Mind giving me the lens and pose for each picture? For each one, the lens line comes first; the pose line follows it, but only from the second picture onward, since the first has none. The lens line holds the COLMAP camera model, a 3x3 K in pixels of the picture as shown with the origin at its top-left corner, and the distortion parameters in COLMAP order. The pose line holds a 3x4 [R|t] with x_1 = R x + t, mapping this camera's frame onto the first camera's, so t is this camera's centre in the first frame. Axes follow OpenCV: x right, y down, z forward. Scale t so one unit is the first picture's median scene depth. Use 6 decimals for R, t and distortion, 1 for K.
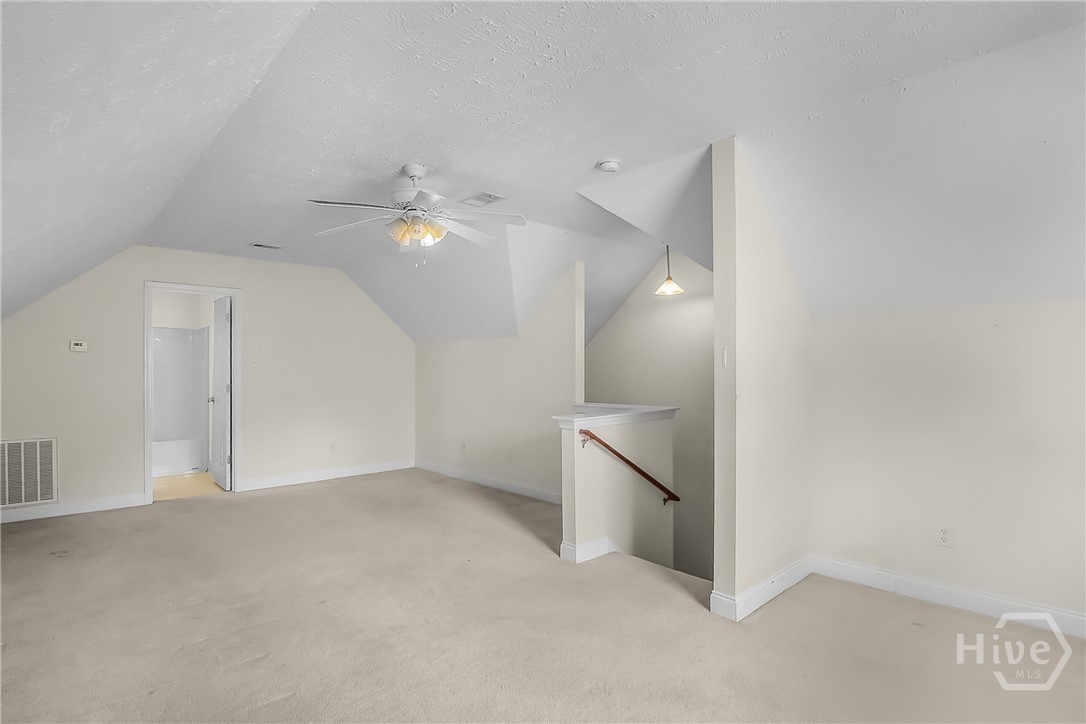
lens RADIAL K [[526.1, 0, 547.7], [0, 526.1, 362.7], [0, 0, 1]] dist [-0.004540, -0.015542]
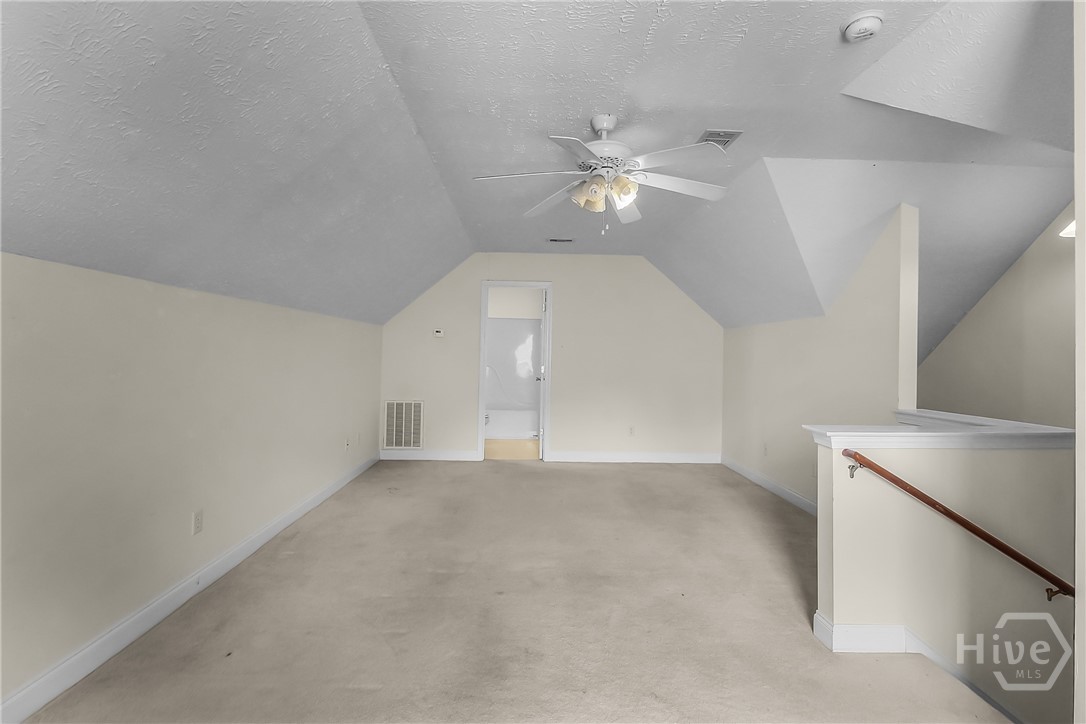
lens RADIAL K [[506.7, 0, 542.9], [0, 506.7, 341.0], [0, 0, 1]] dist [-0.017137, -0.000631]
pose [[0.755234, 0.000081, -0.655455, 0.224756], [-0.012728, 0.999813, -0.014543, 0.006151], [0.655331, 0.019326, 0.755094, 0.325139]]
